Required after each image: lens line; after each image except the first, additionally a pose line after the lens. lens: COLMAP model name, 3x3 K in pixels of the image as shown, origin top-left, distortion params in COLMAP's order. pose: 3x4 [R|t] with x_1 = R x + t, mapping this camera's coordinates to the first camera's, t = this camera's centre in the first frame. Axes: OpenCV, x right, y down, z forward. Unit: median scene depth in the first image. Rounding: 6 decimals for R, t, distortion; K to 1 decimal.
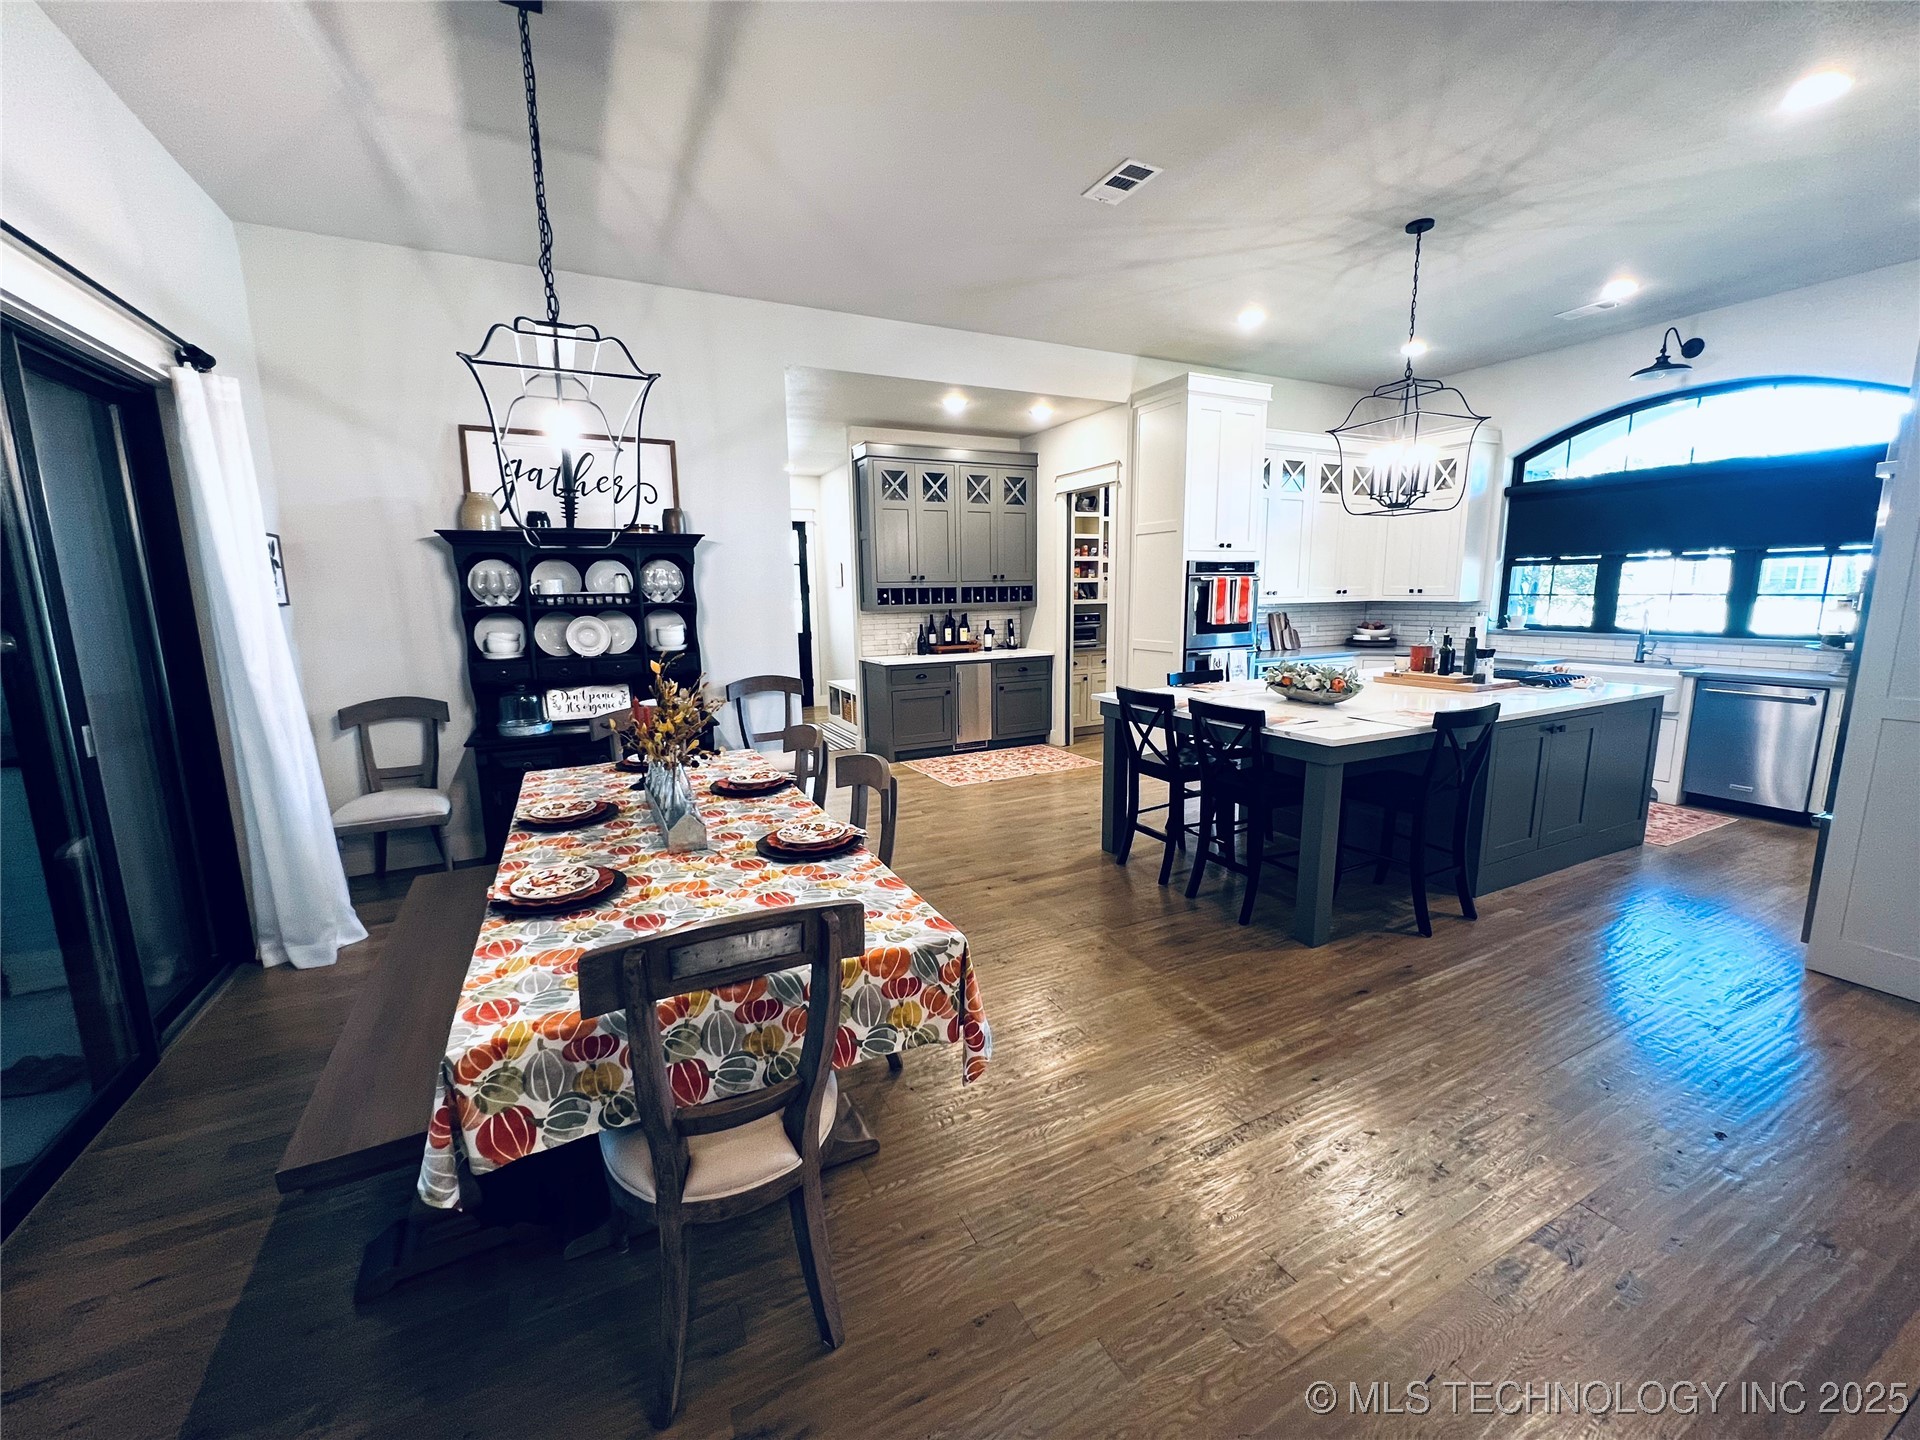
lens RADIAL K [[768.2, 0, 959.0], [0, 768.2, 722.1], [0, 0, 1]] dist [-0.002296, 0.000201]
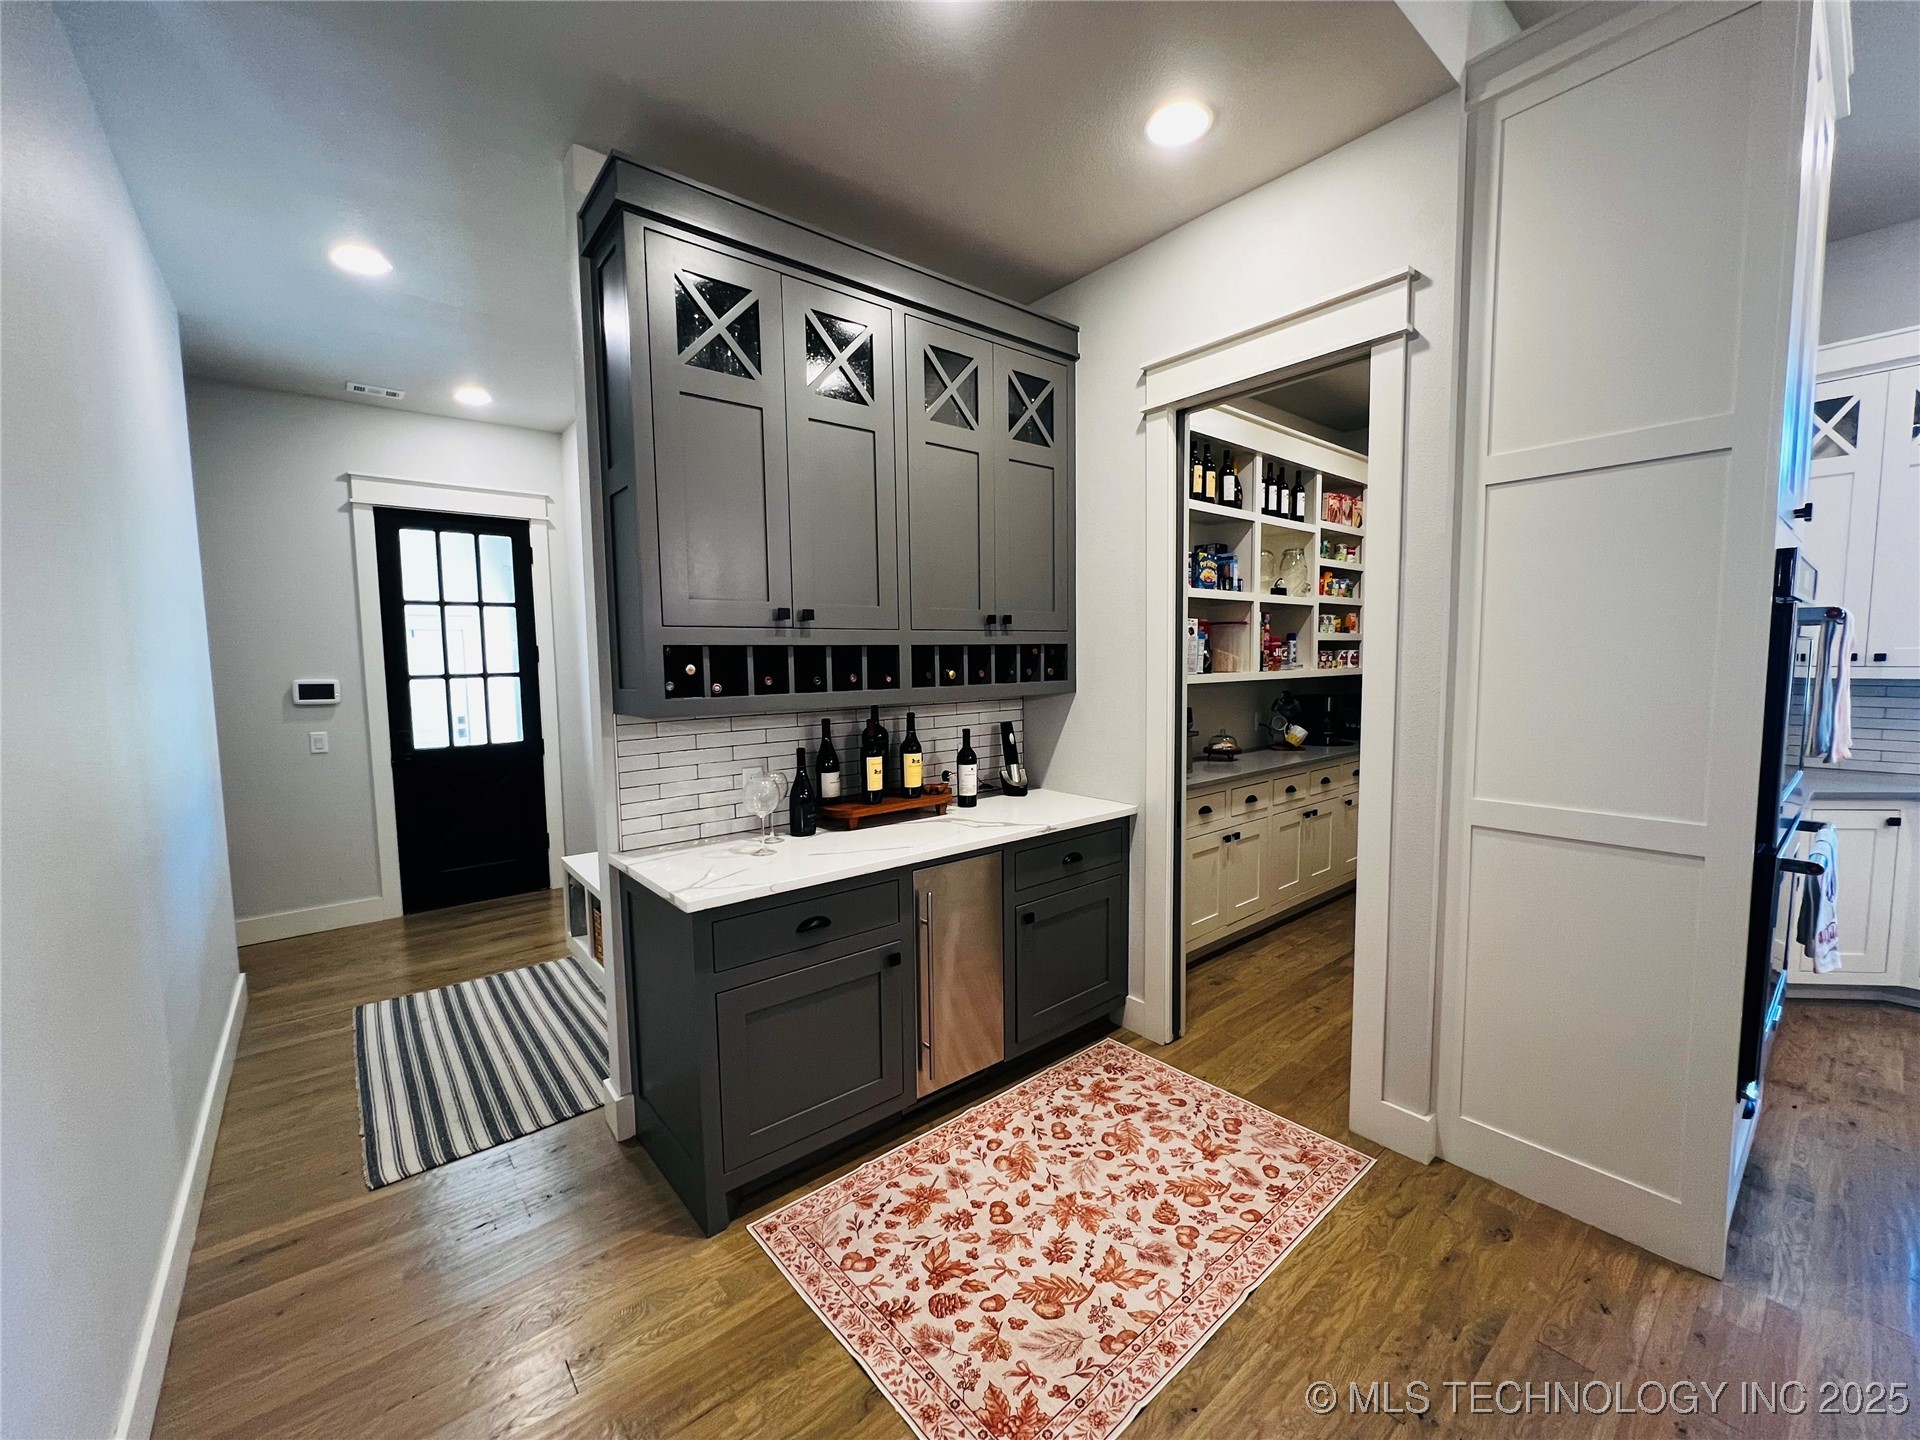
lens RADIAL K [[768.2, 0, 958.8], [0, 768.2, 723.0], [0, 0, 1]] dist [-0.002296, 0.000201]
pose [[0.974986, -0.017241, 0.221596, -0.056713], [0.037208, 0.995578, -0.086250, -0.106813], [-0.219129, 0.092338, 0.971317, 0.645801]]
